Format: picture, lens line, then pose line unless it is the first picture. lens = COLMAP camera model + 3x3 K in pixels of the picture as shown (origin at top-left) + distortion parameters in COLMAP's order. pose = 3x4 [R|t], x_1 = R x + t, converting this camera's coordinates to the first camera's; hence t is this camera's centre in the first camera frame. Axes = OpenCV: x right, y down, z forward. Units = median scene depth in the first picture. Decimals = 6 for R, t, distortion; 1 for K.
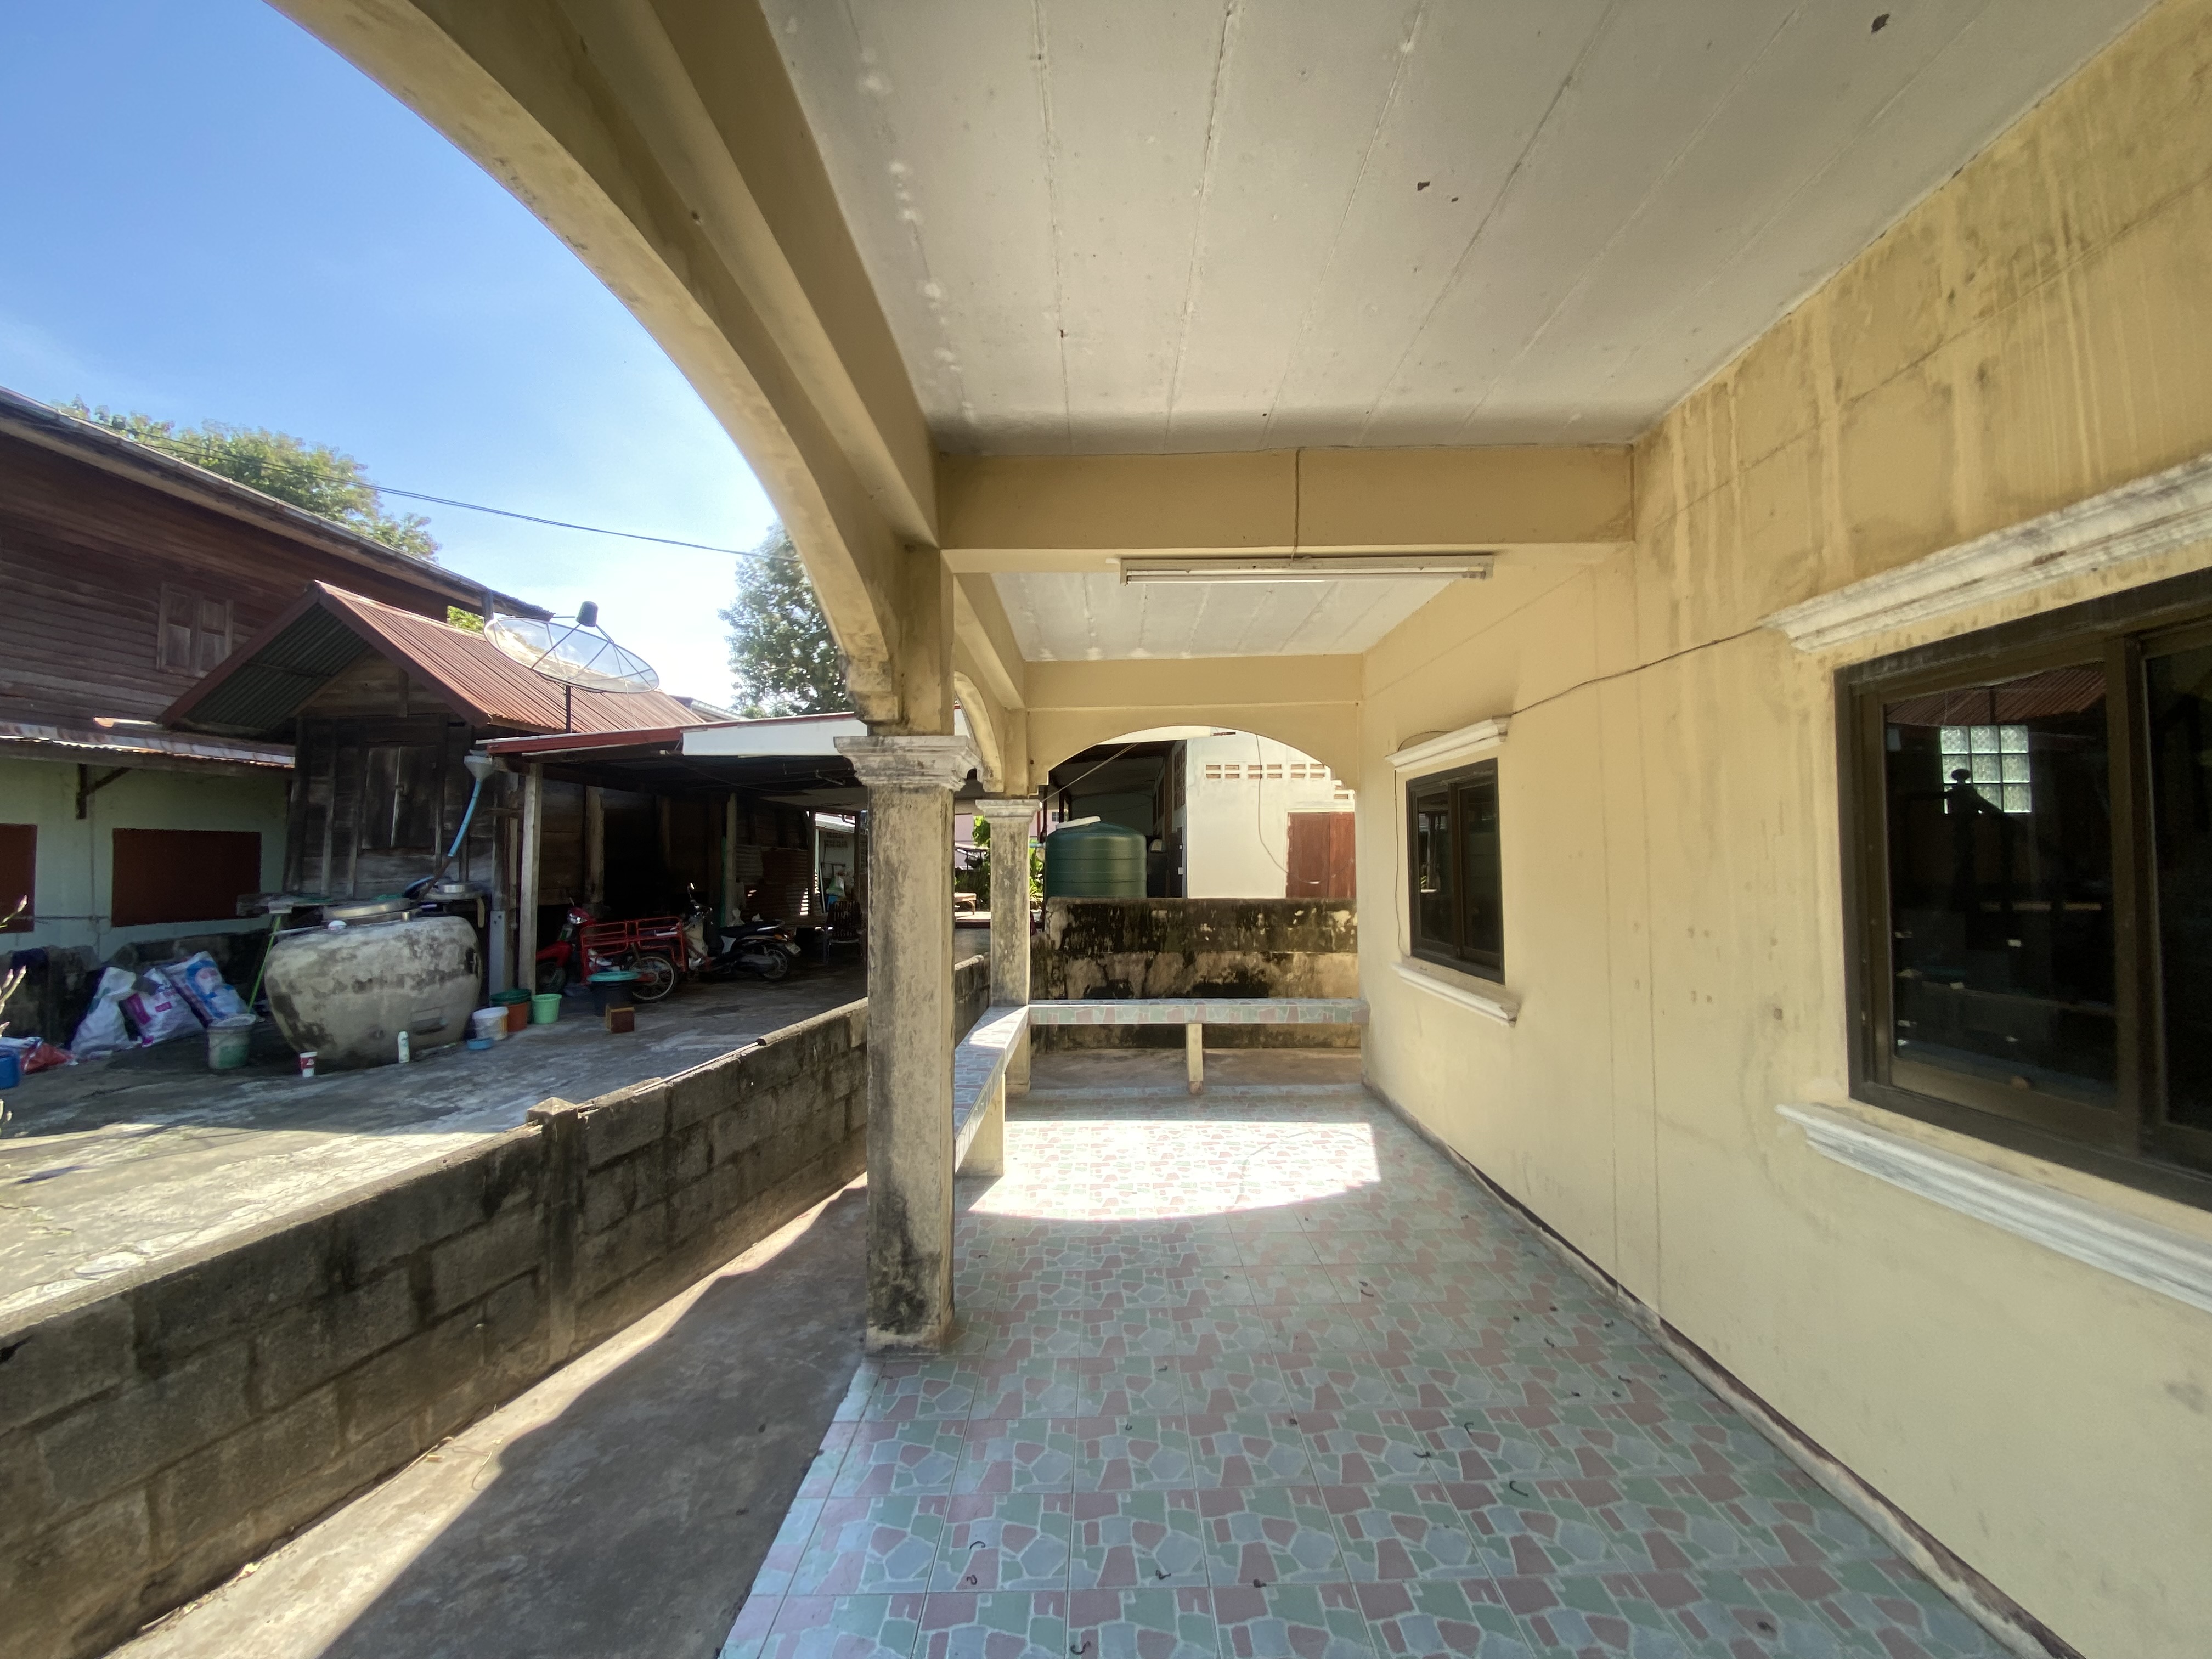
lens RADIAL K [[919.1, 0, 1088.4], [0, 919.1, 834.6], [0, 0, 1]] dist [0.018226, -0.018202]
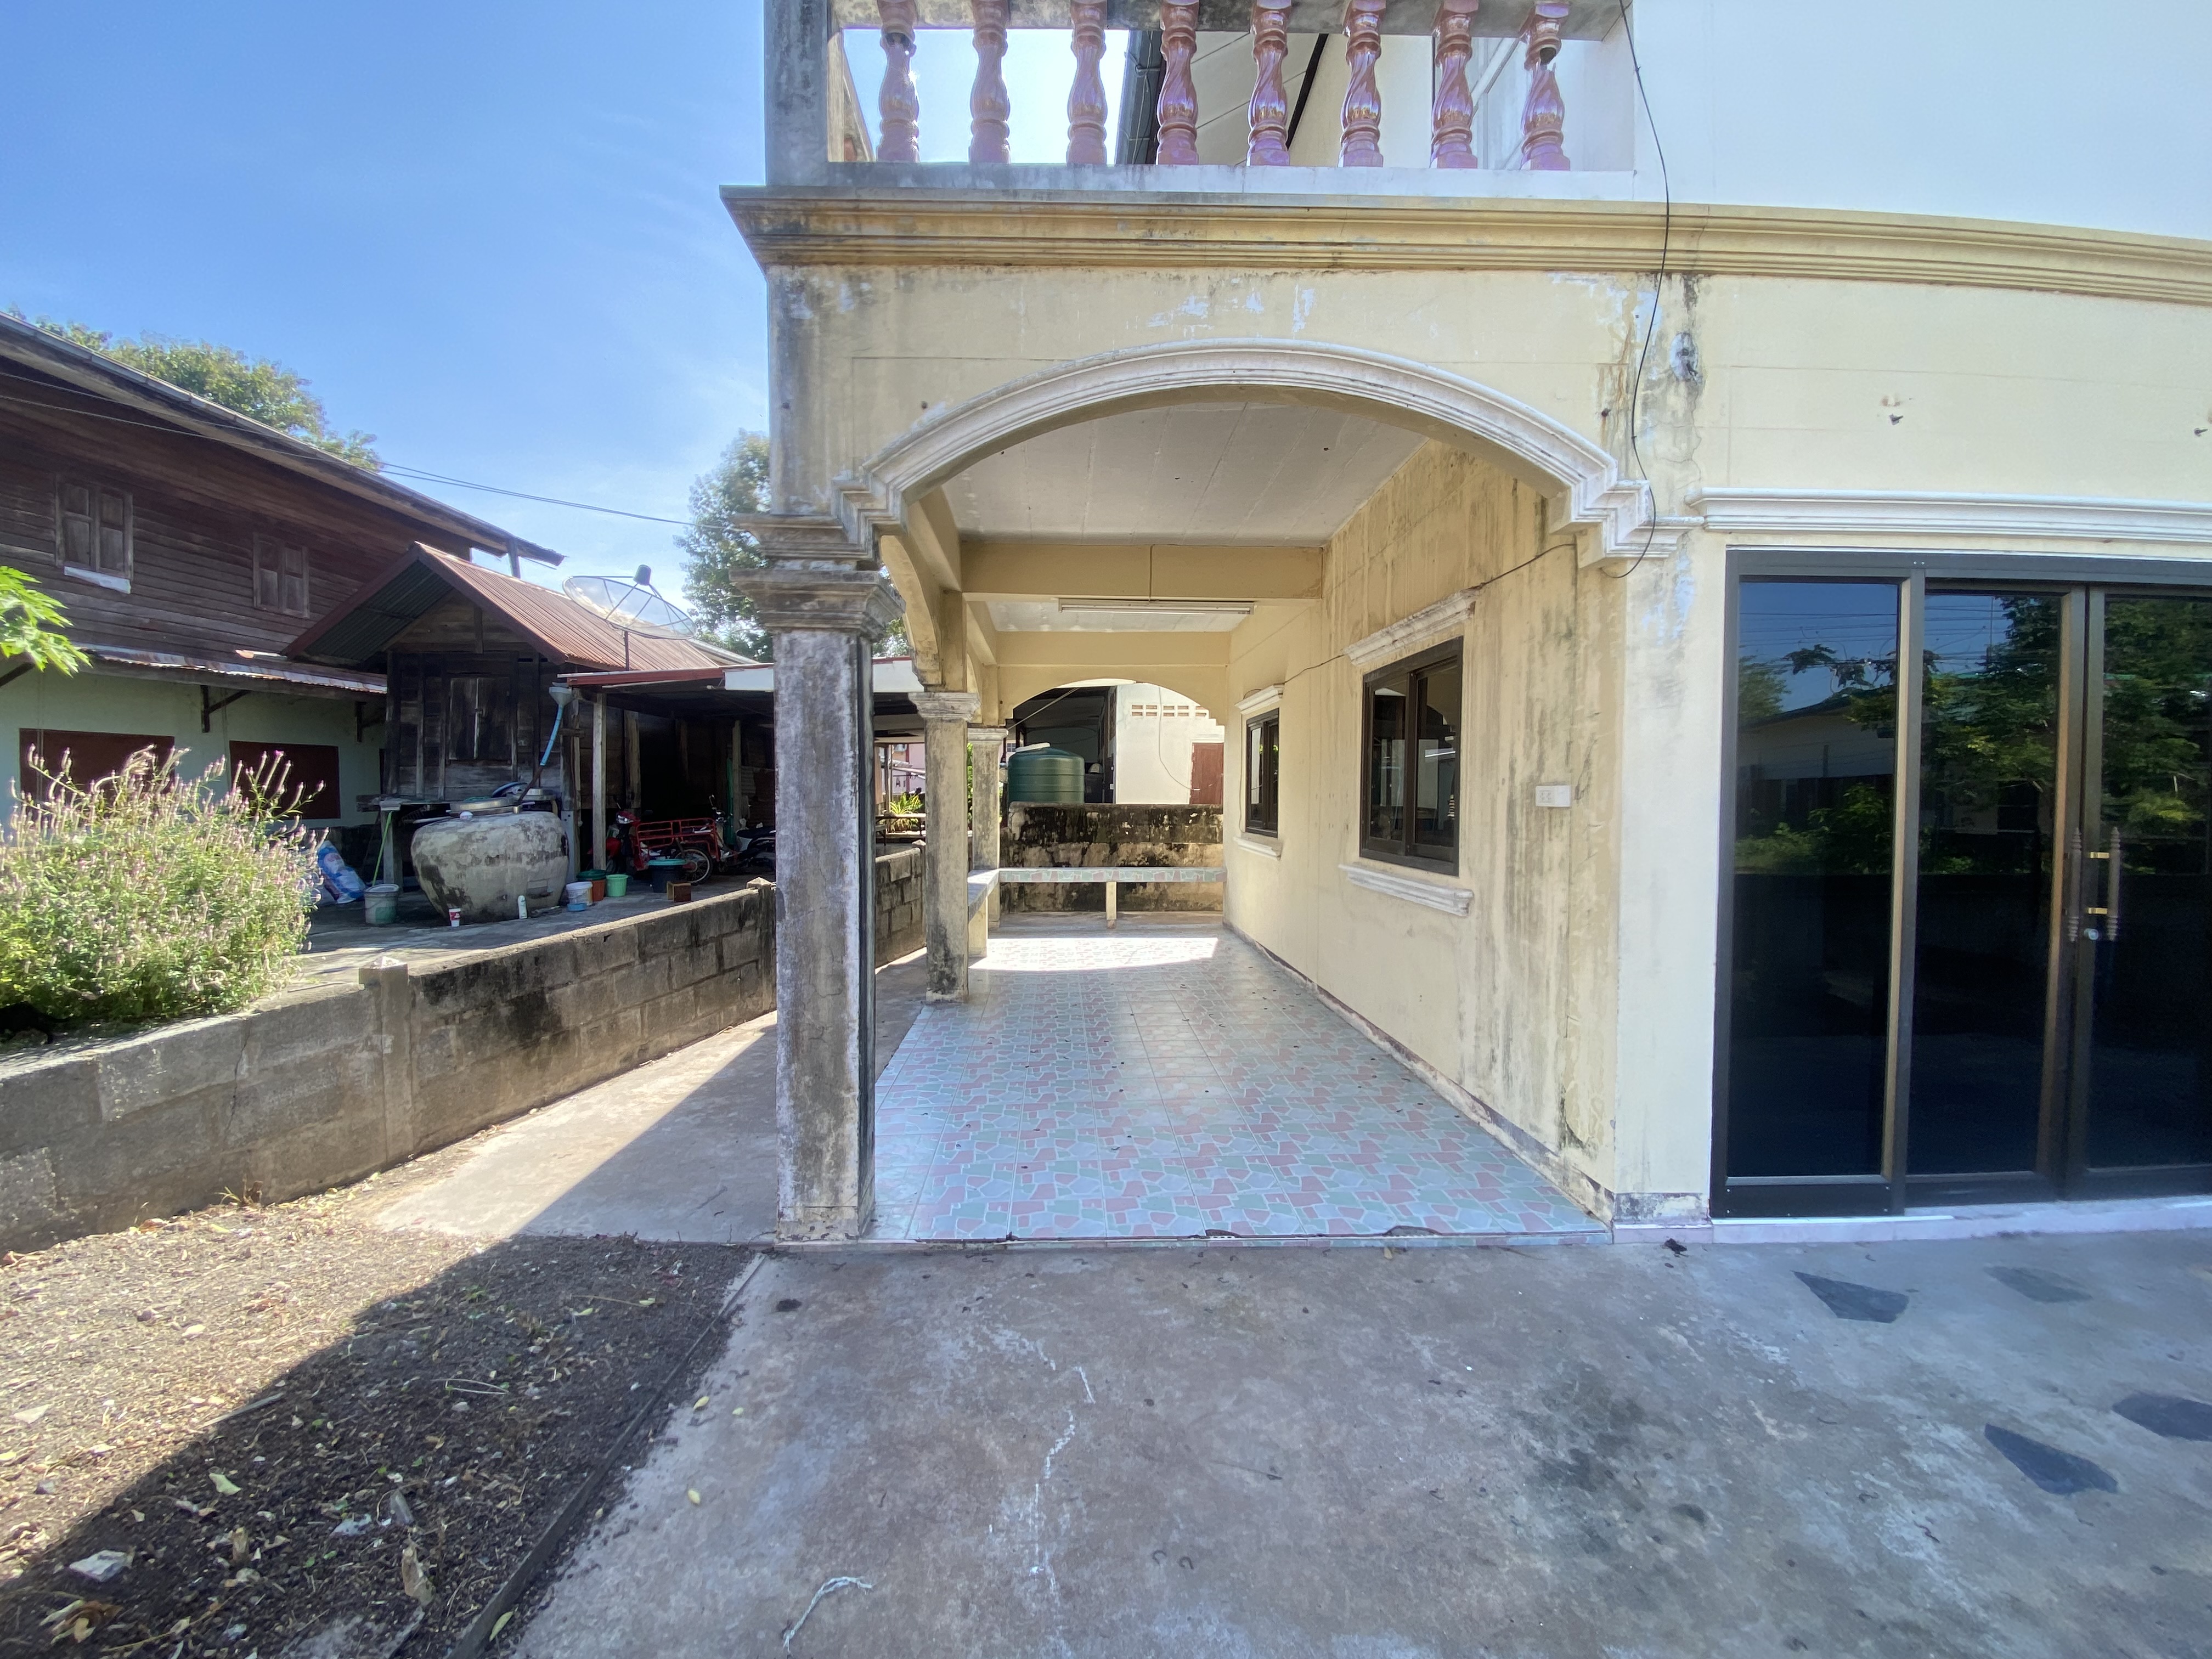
lens RADIAL K [[917.8, 0, 1121.5], [0, 917.8, 822.3], [0, 0, 1]] dist [0.019219, -0.026362]
pose [[0.996155, 0.008330, 0.087206, 0.001489], [-0.013413, 0.998234, 0.057869, 0.018060], [-0.086570, -0.058816, 0.994508, -0.358681]]
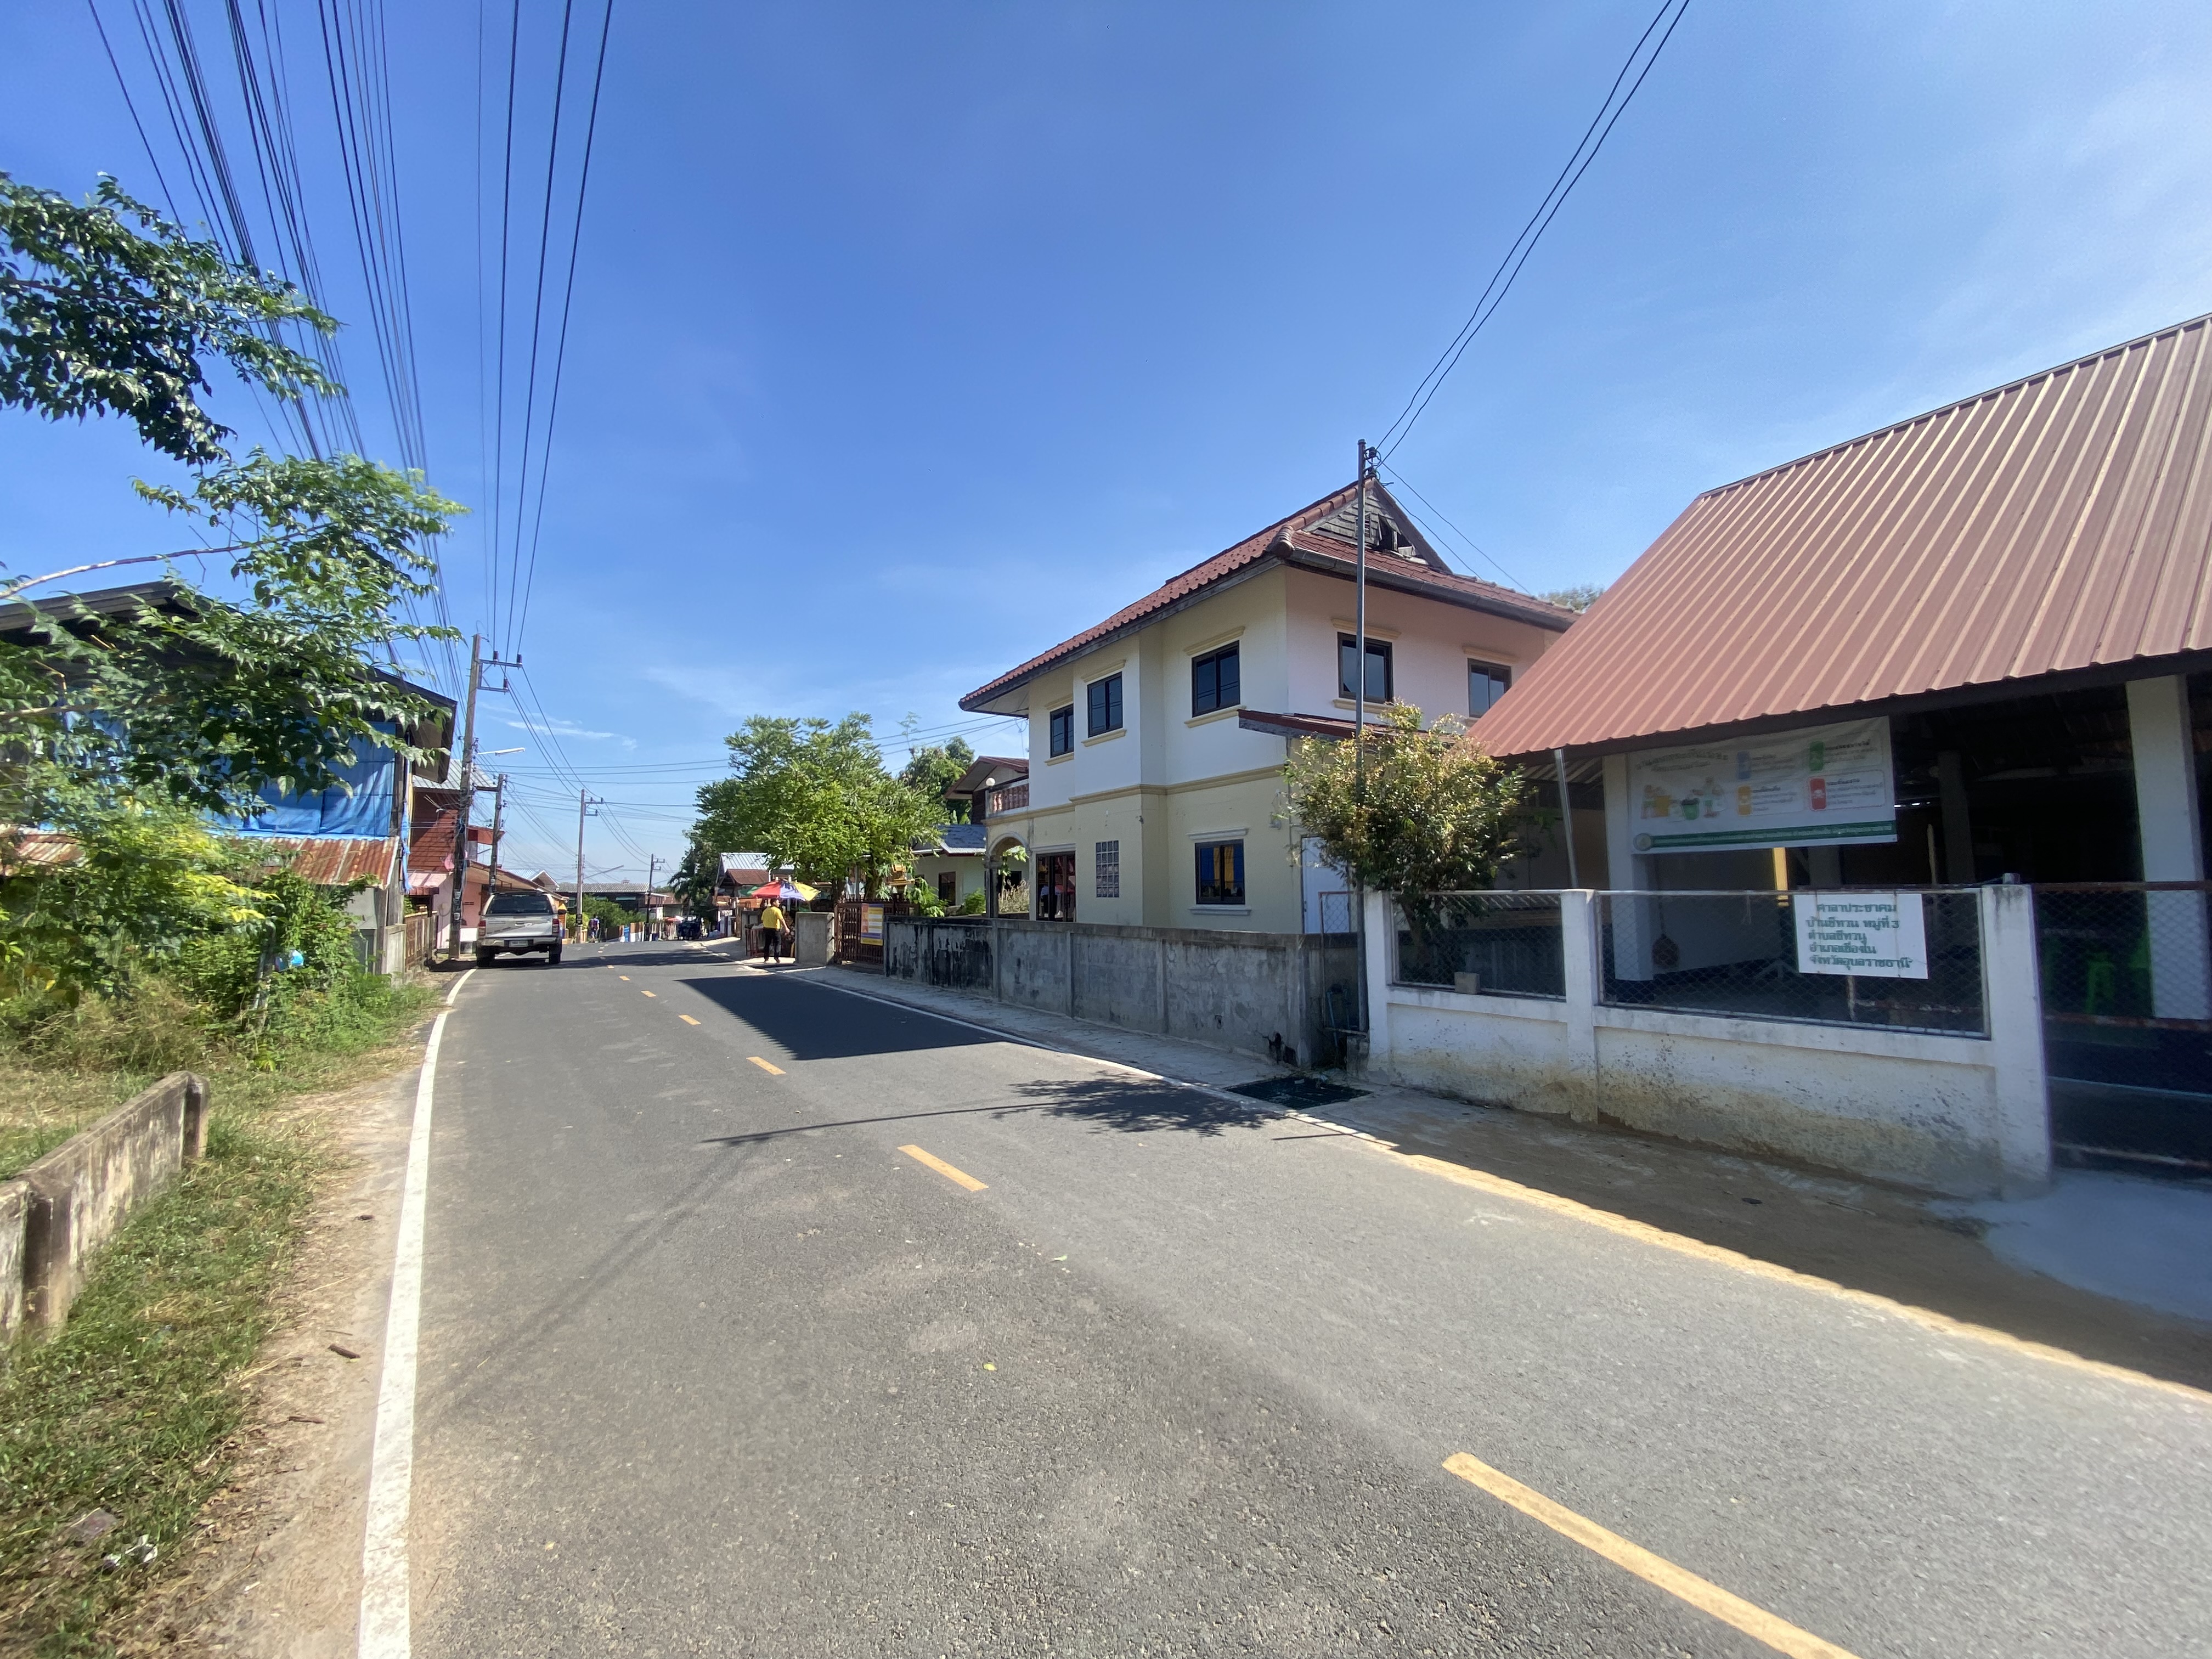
lens RADIAL K [[919.1, 0, 1088.4], [0, 919.1, 834.6], [0, 0, 1]] dist [0.018226, -0.018202]
pose [[0.545549, -0.042697, -0.836991, 2.323709], [0.020992, 0.999084, -0.037283, -0.023800], [0.837816, 0.002770, 0.545945, -1.235222]]
